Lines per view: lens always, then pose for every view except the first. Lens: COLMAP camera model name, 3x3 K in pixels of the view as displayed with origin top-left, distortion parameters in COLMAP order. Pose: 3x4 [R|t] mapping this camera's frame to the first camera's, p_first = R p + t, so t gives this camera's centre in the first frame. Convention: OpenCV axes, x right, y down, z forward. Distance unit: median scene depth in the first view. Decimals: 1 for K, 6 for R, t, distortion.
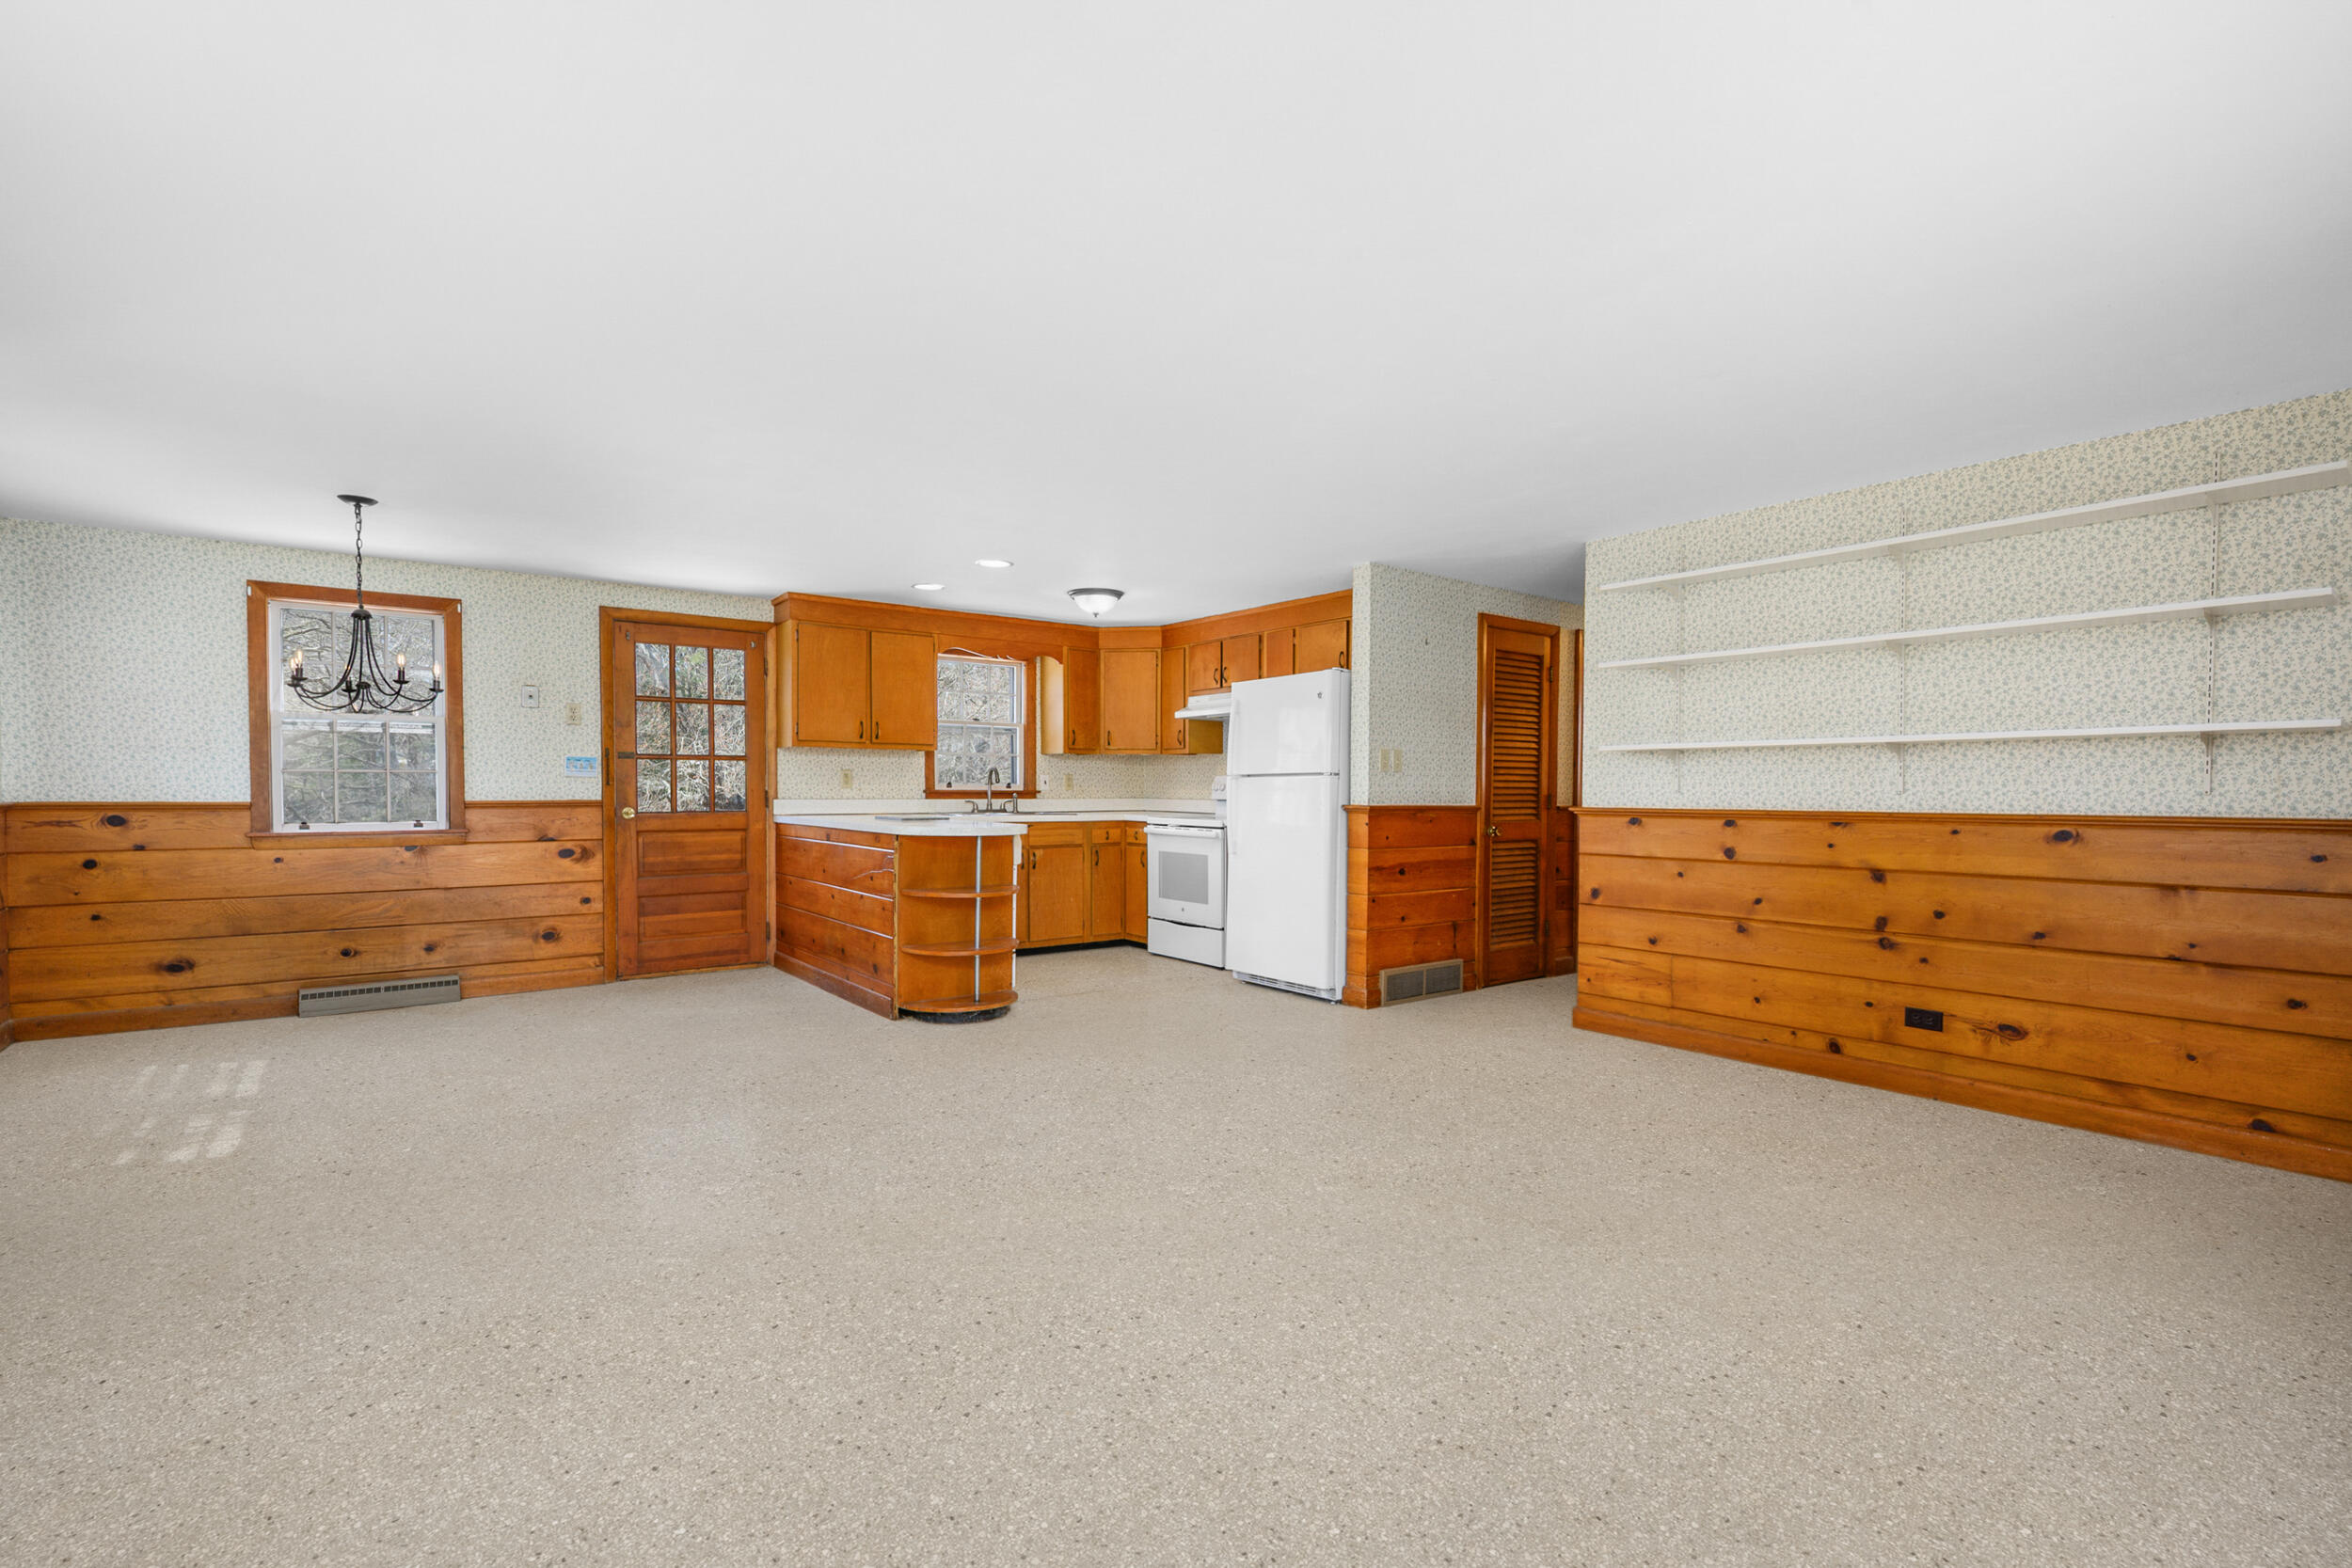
lens RADIAL K [[1049.5, 0, 1166.1], [0, 1049.5, 809.9], [0, 0, 1]] dist [0.000158, 0.000484]
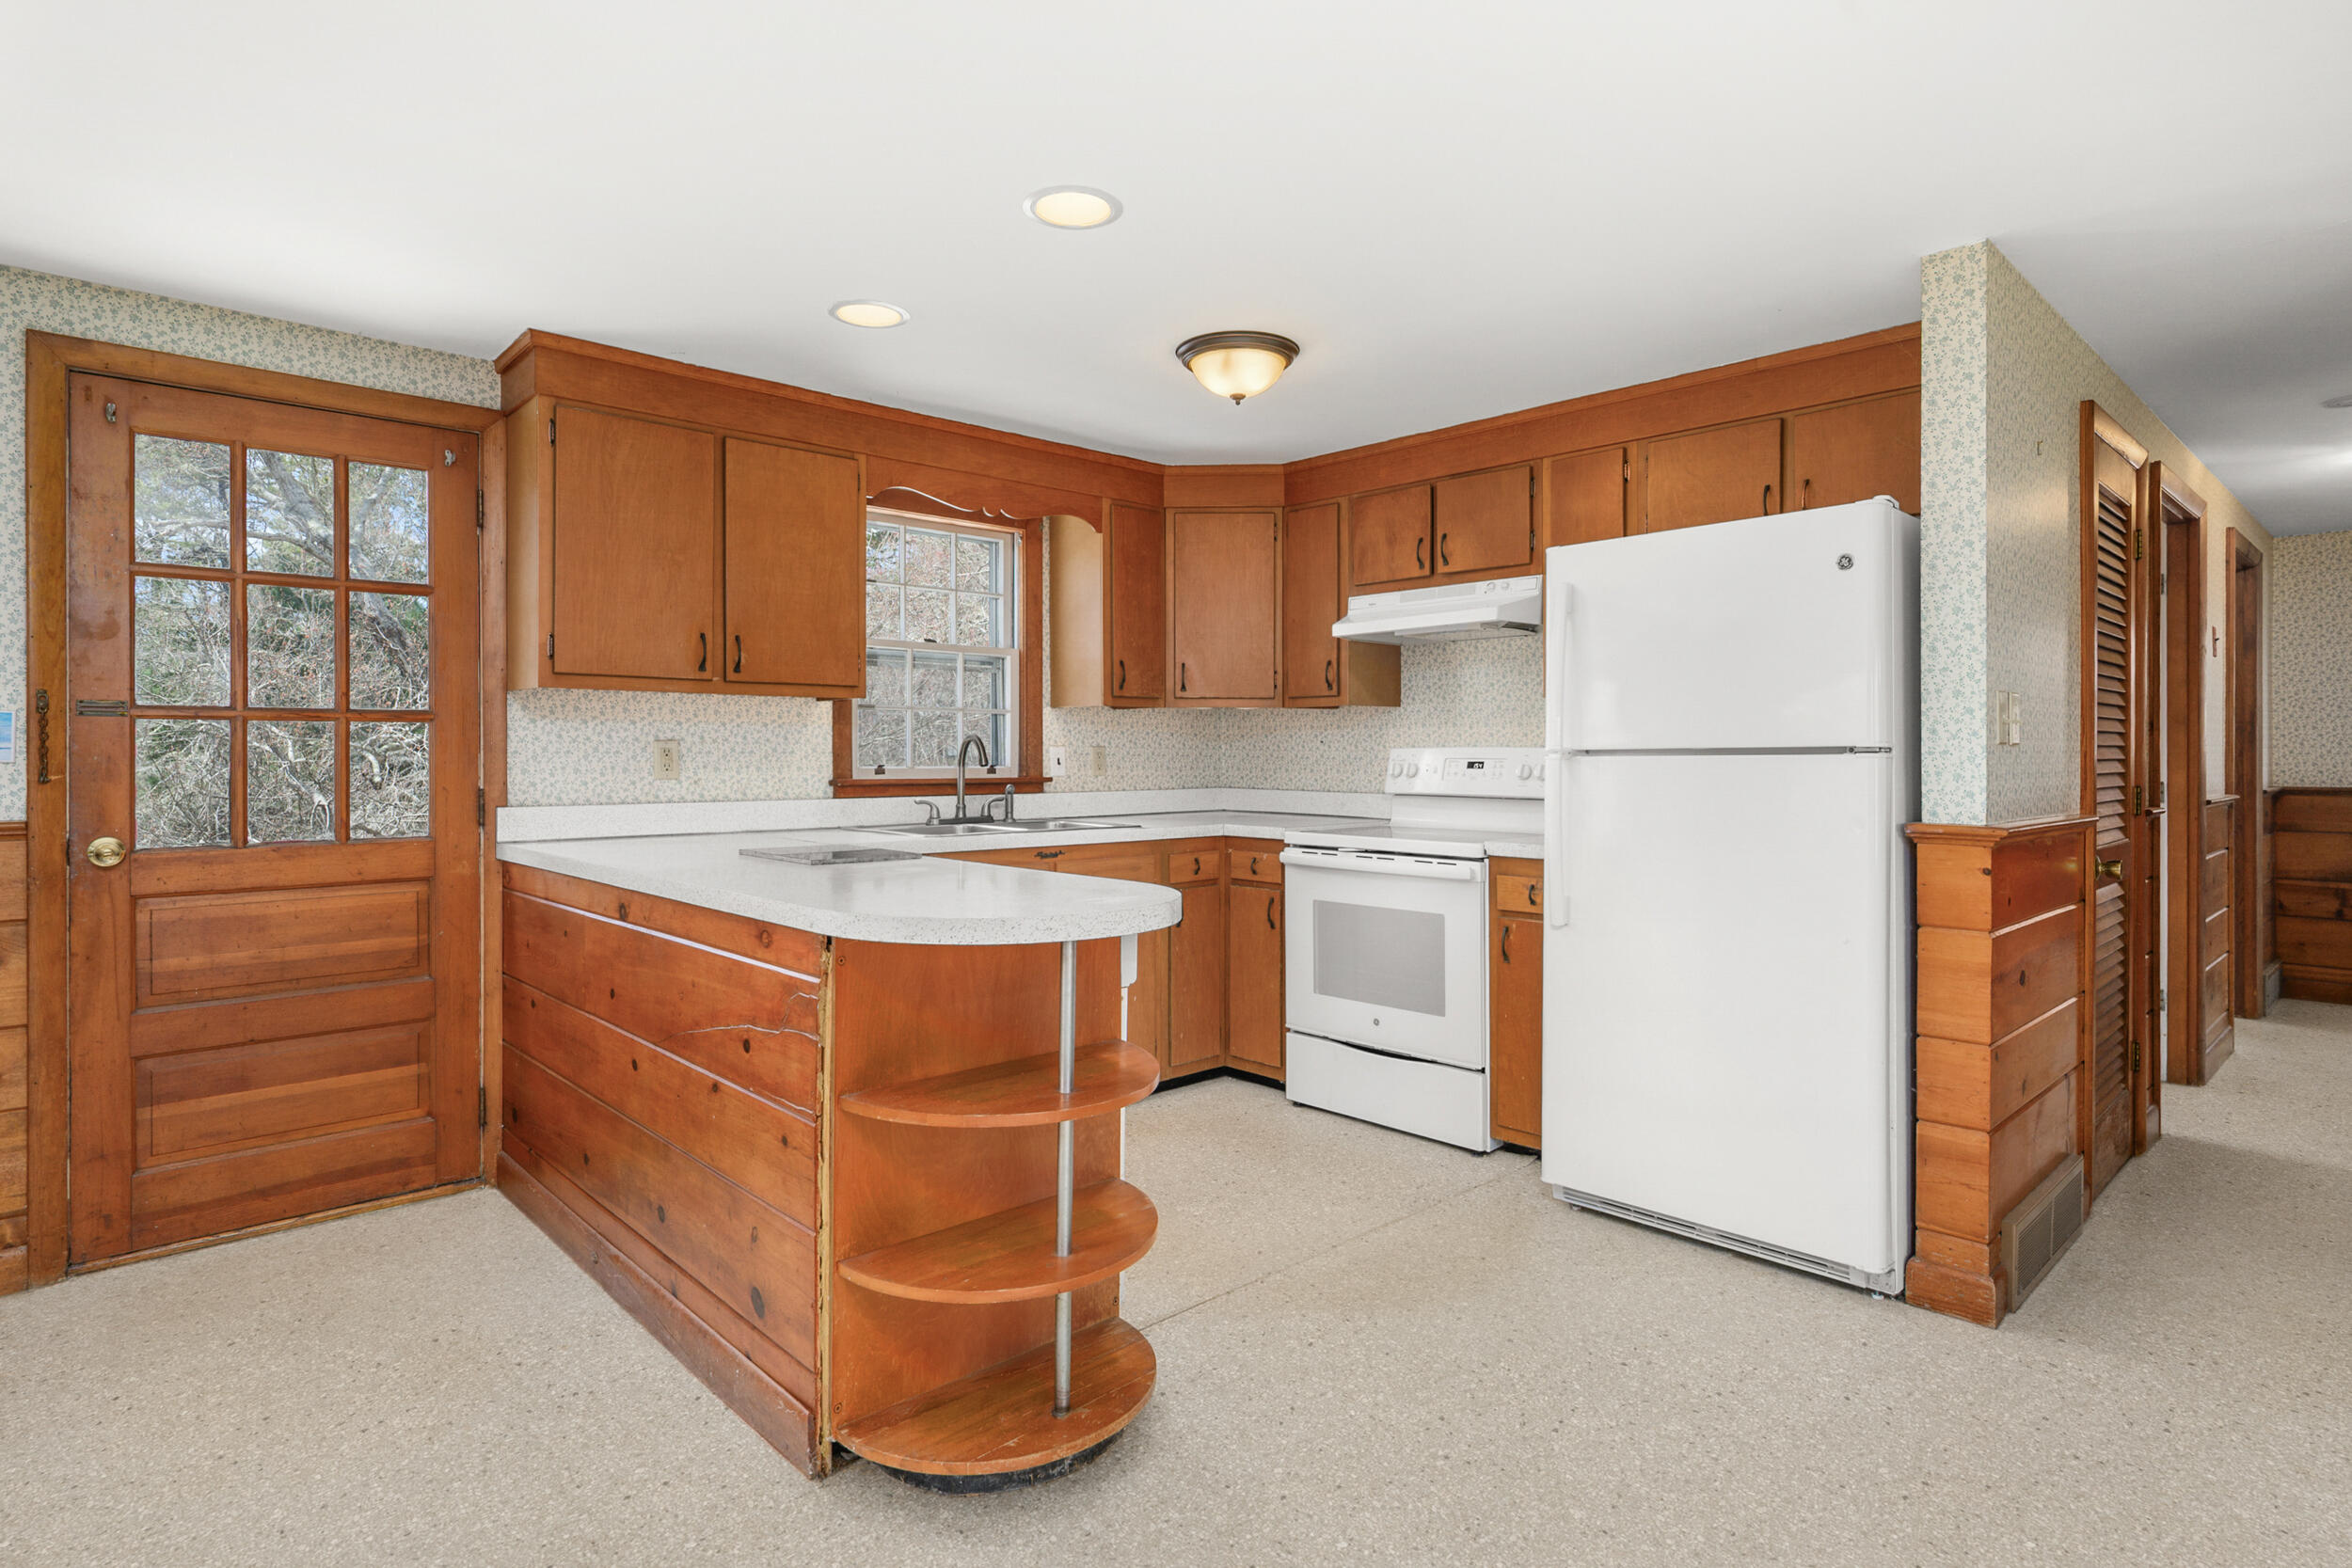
lens RADIAL K [[1223.7, 0, 1173.8], [0, 1223.7, 750.6], [0, 0, 1]] dist [-0.002107, -0.001280]
pose [[0.994548, -0.003948, 0.104203, -0.156724], [0.006333, 0.999725, -0.022562, -0.022435], [-0.104086, 0.023099, 0.994300, 0.497419]]
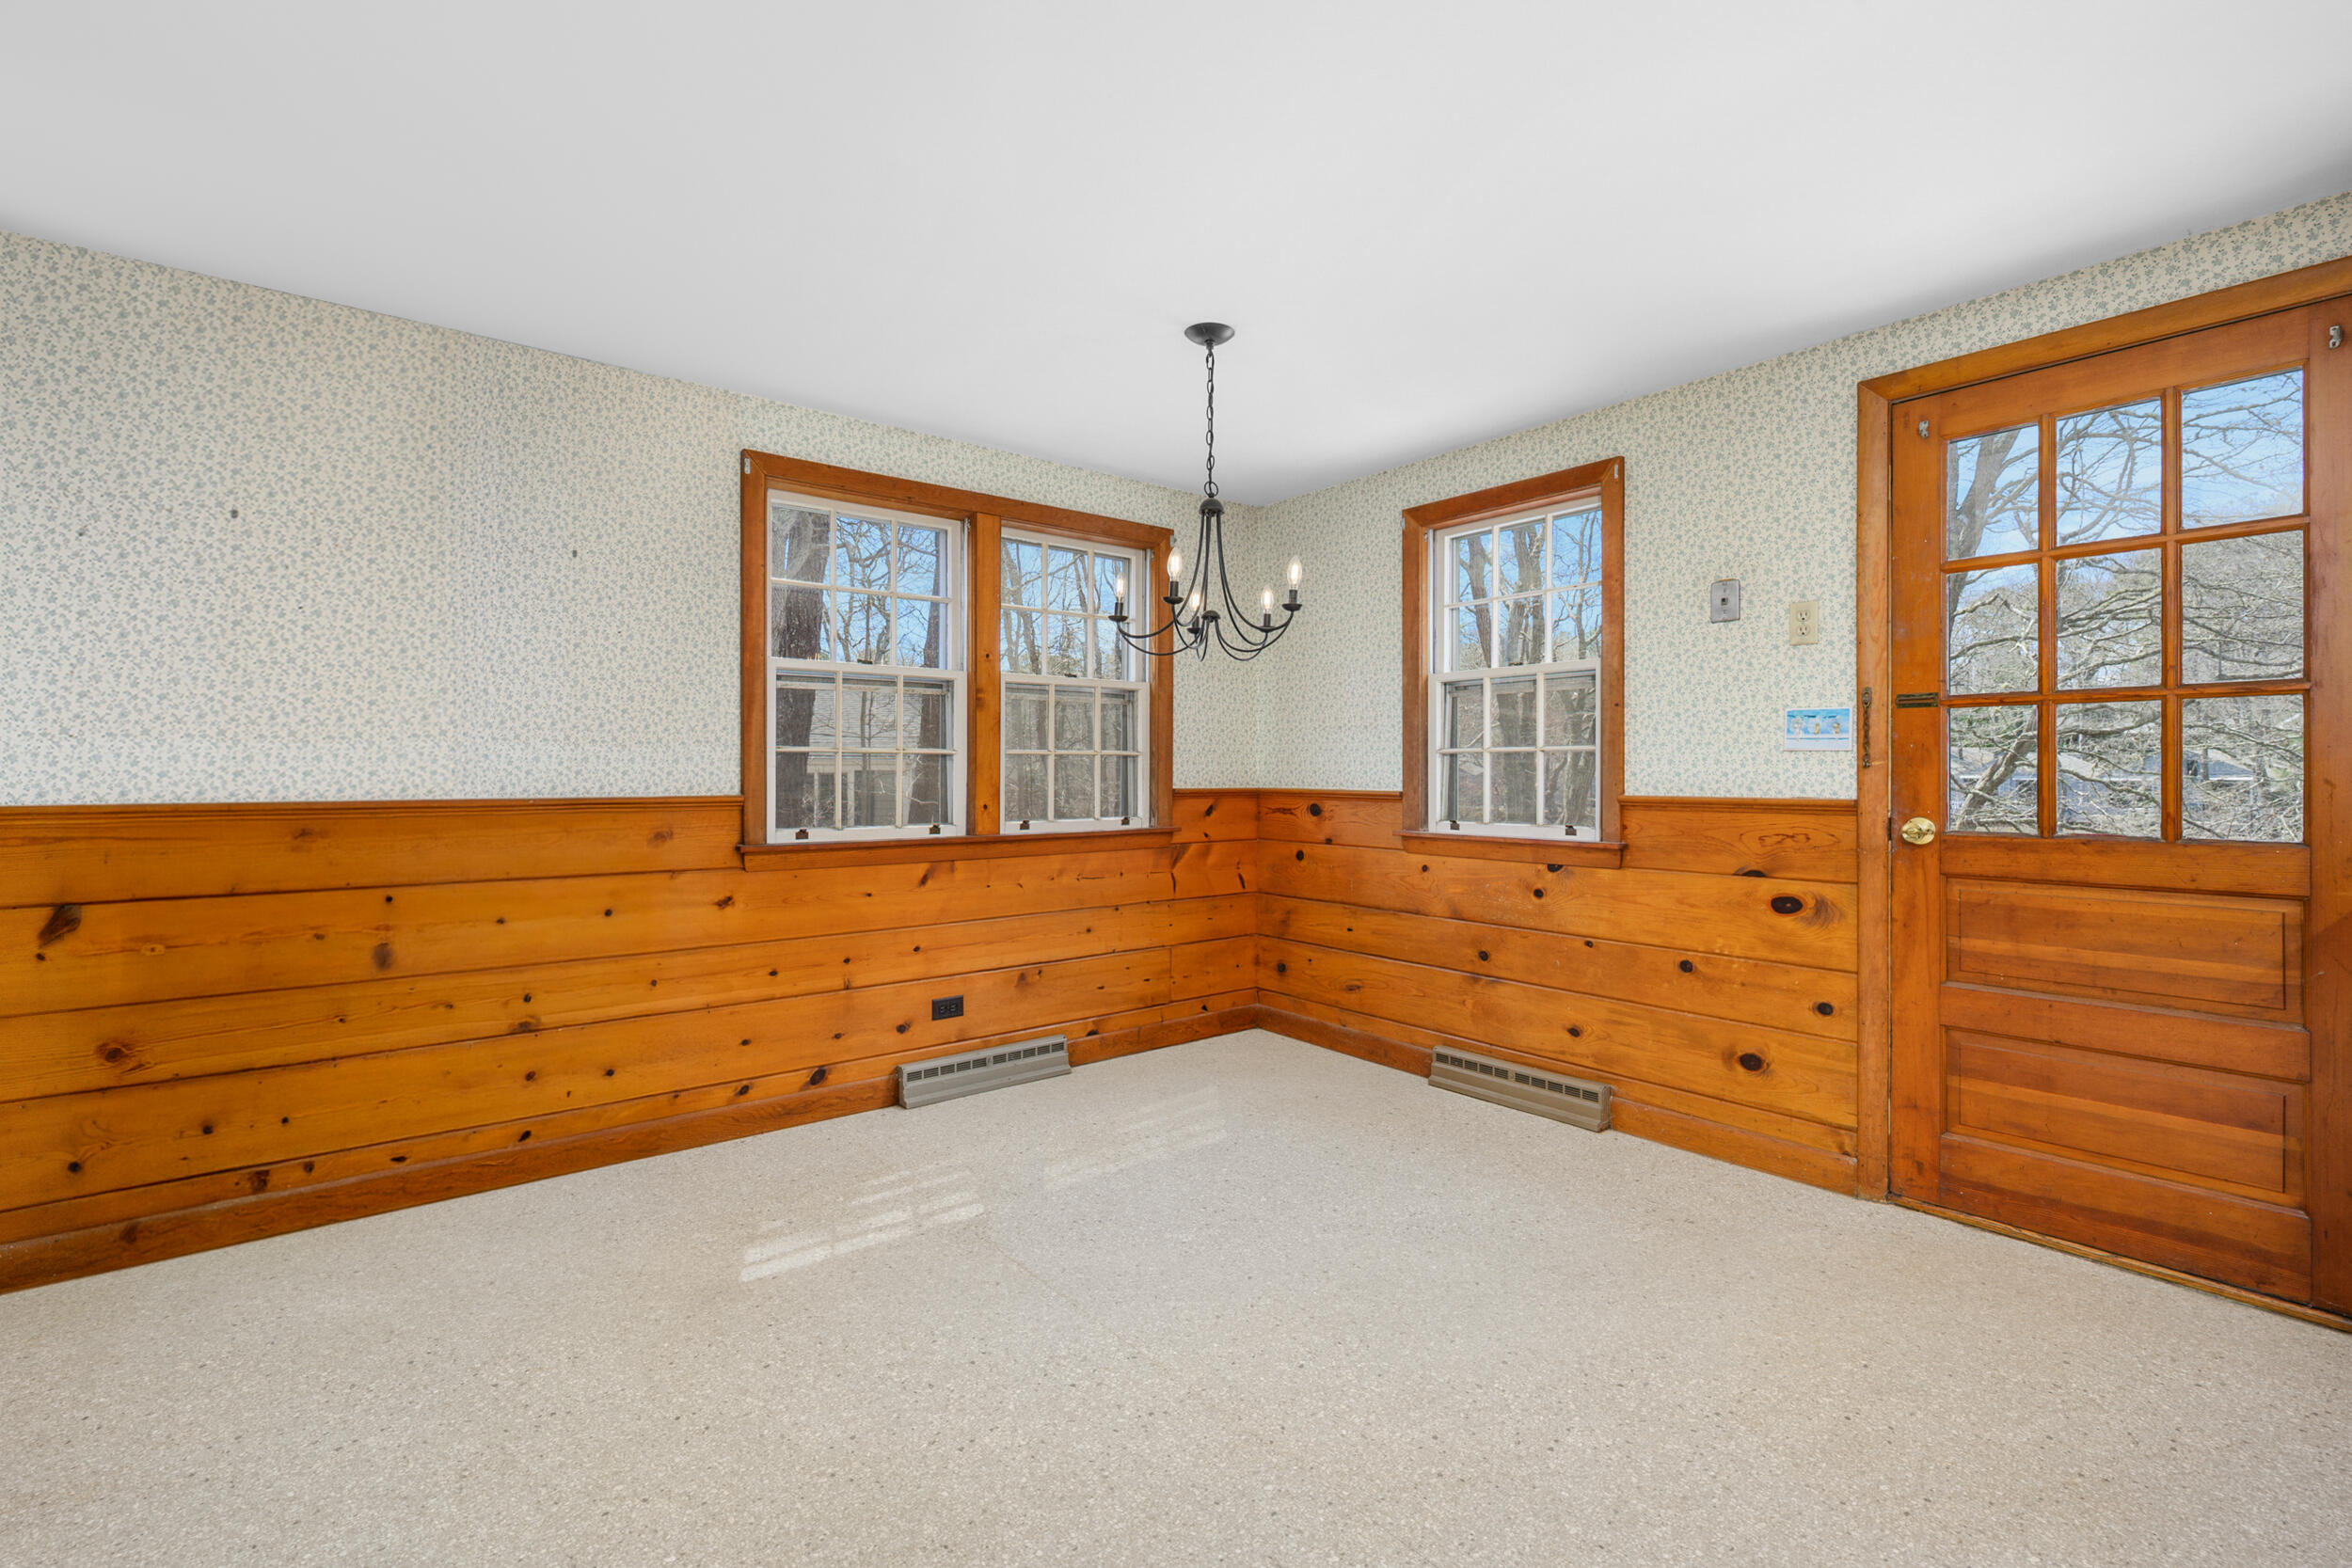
lens RADIAL K [[1032.5, 0, 1171.6], [0, 1032.5, 771.0], [0, 0, 1]] dist [0.000093, -0.000360]
pose [[0.020648, -0.004977, -0.999774, -0.086454], [-0.023111, 0.999718, -0.005454, -0.012352], [0.999520, 0.023219, 0.020527, 0.682874]]
